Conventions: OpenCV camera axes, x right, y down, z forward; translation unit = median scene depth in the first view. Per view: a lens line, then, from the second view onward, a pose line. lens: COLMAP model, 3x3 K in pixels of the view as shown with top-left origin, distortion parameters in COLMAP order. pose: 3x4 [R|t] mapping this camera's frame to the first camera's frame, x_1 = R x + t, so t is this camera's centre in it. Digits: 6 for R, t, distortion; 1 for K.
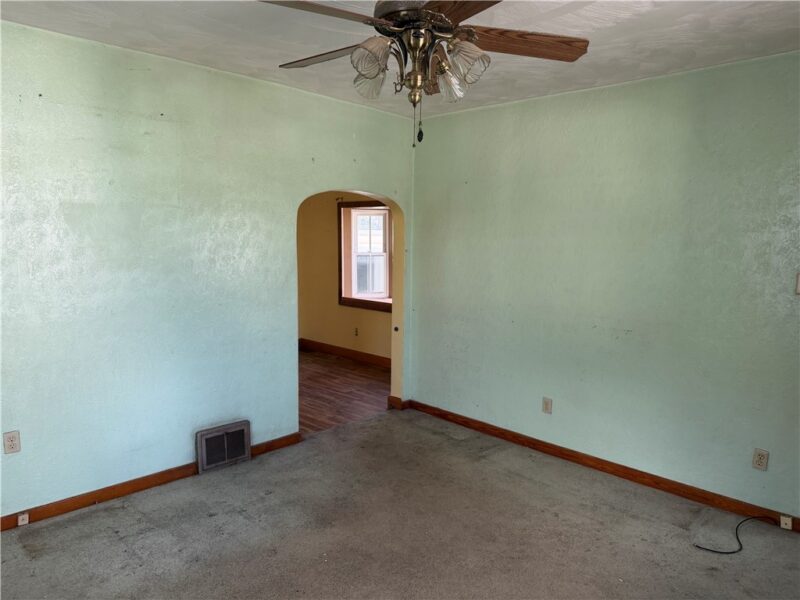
lens RADIAL K [[559.9, 0, 402.4], [0, 559.9, 300.9], [0, 0, 1]] dist [0.081558, -0.079481]
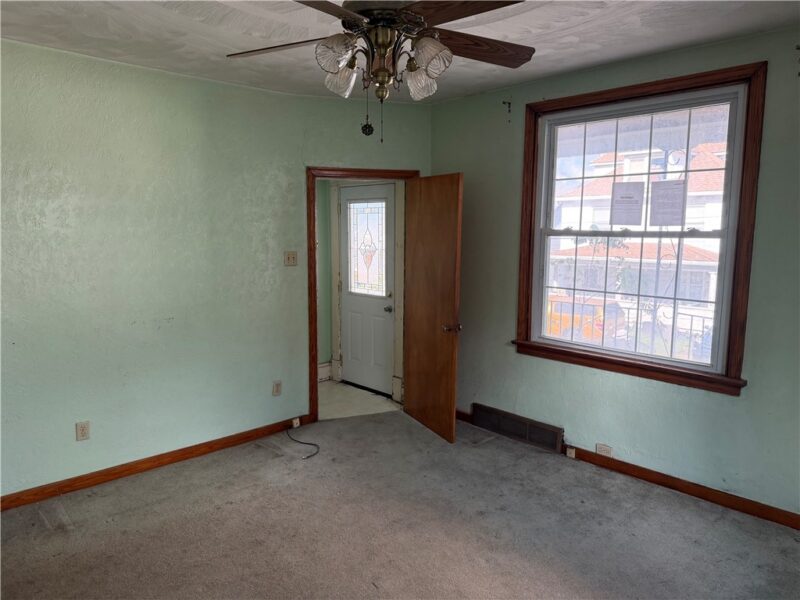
lens RADIAL K [[572.8, 0, 400.0], [0, 572.8, 300.0], [0, 0, 1]] dist [0.087629, -0.084066]
pose [[0.028242, -0.143250, 0.989283, -0.706604], [0.106380, 0.984489, 0.139519, -0.093243], [-0.993924, 0.101299, 0.043042, 0.628680]]
